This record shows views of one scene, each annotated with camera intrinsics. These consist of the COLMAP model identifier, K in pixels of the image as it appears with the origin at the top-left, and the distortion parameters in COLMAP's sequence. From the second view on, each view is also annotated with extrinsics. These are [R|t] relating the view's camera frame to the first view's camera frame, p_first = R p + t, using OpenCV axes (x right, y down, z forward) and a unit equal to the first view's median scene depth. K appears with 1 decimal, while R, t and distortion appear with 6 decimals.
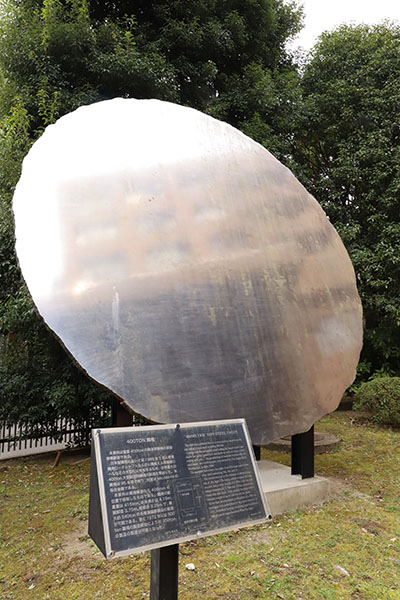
lens RADIAL K [[403.0, 0, 198.5], [0, 403.0, 306.3], [0, 0, 1]] dist [-0.110672, 0.076874]
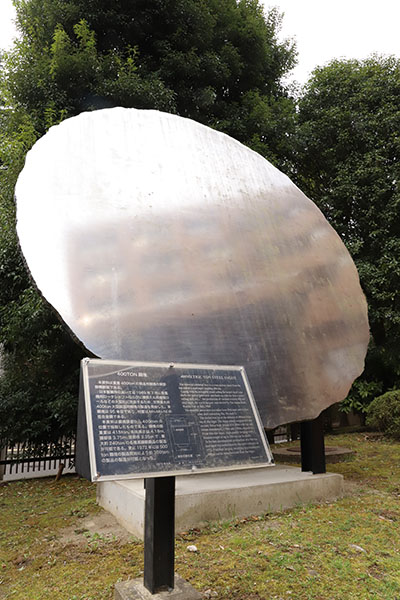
lens RADIAL K [[403.0, 0, 198.6], [0, 403.0, 307.7], [0, 0, 1]] dist [-0.110672, 0.076874]
pose [[0.999495, -0.024462, -0.020273, 0.021637], [0.022203, 0.994223, -0.105011, 0.162406], [0.022724, 0.104508, 0.994264, 0.017445]]
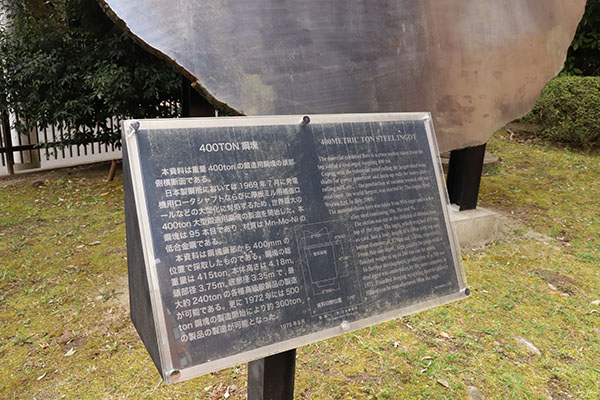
lens RADIAL K [[494.2, 0, 296.4], [0, 494.2, 197.0], [0, 0, 1]] dist [-0.028347, 0.059829]
pose [[0.999448, 0.032236, 0.008070, -0.039403], [-0.032741, 0.913690, 0.405091, 0.087237], [0.005685, -0.405131, 0.914241, 0.252469]]
